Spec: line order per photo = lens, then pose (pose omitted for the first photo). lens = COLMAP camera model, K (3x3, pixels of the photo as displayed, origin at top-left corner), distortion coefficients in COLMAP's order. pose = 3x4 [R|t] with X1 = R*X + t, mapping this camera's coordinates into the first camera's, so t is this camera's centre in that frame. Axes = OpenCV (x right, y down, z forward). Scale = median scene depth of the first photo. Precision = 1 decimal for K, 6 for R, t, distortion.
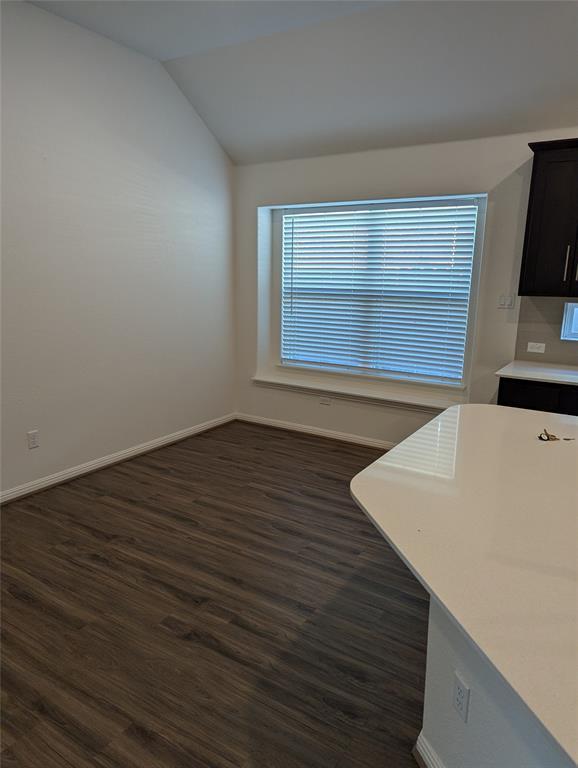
lens RADIAL K [[538.5, 0, 281.6], [0, 538.5, 380.7], [0, 0, 1]] dist [0.028688, -0.005494]
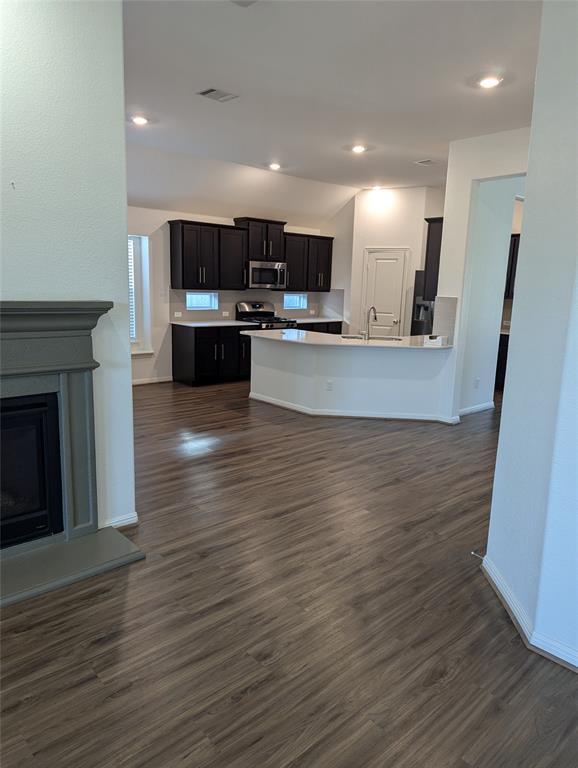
lens RADIAL K [[538.7, 0, 289.0], [0, 538.7, 384.0], [0, 0, 1]] dist [0.079943, -0.093932]
pose [[0.259506, -0.184958, 0.947865, -1.503670], [0.167798, 0.975196, 0.144351, -0.032134], [-0.951052, 0.121590, 0.284105, 0.053066]]
